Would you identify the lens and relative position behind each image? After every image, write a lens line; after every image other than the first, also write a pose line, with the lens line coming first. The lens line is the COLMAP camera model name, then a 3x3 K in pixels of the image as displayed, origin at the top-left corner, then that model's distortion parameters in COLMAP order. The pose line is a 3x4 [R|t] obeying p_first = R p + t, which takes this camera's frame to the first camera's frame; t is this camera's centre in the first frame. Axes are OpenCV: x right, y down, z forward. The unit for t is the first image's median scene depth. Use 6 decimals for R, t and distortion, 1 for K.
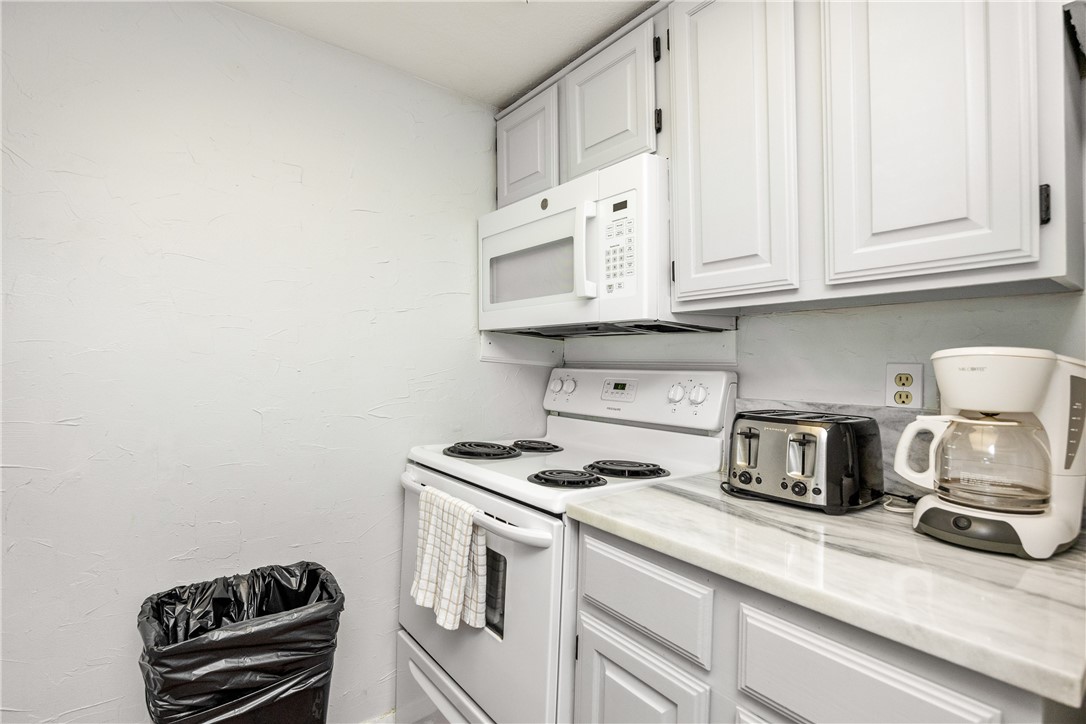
lens RADIAL K [[497.6, 0, 541.7], [0, 497.6, 363.1], [0, 0, 1]] dist [-0.013562, 0.001986]
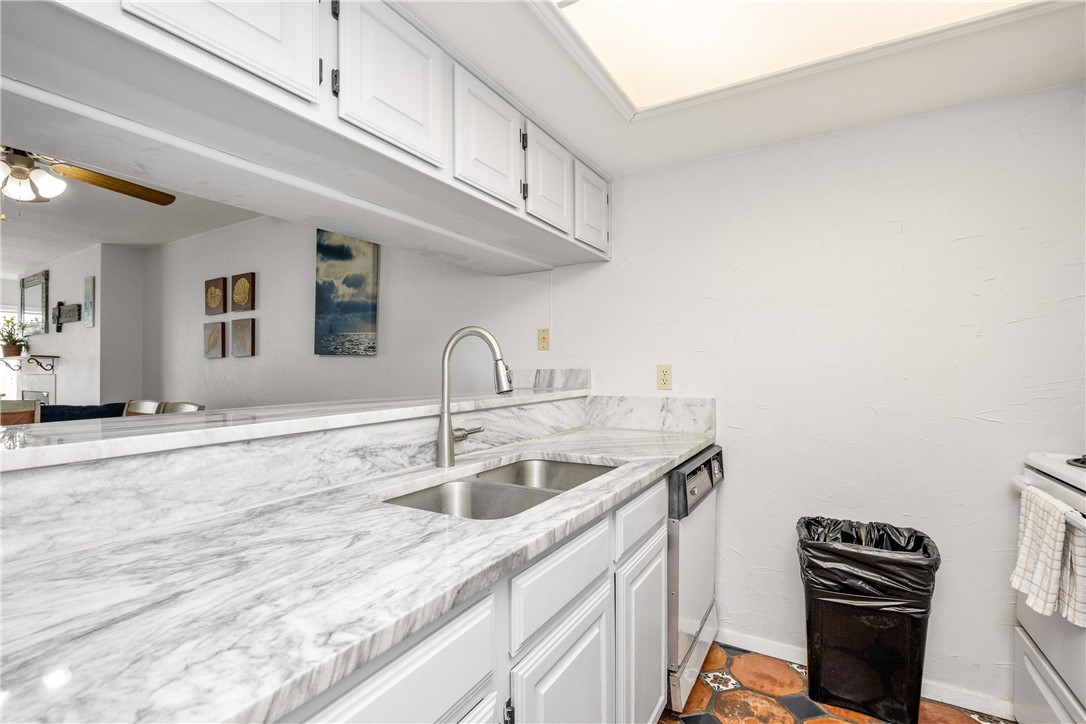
lens RADIAL K [[497.6, 0, 533.7], [0, 497.6, 366.5], [0, 0, 1]] dist [-0.013562, 0.001986]
pose [[0.362880, -0.019006, -0.931642, 0.407842], [0.012260, 0.999803, -0.015621, -0.007283], [0.931755, -0.005753, 0.363042, -0.415909]]
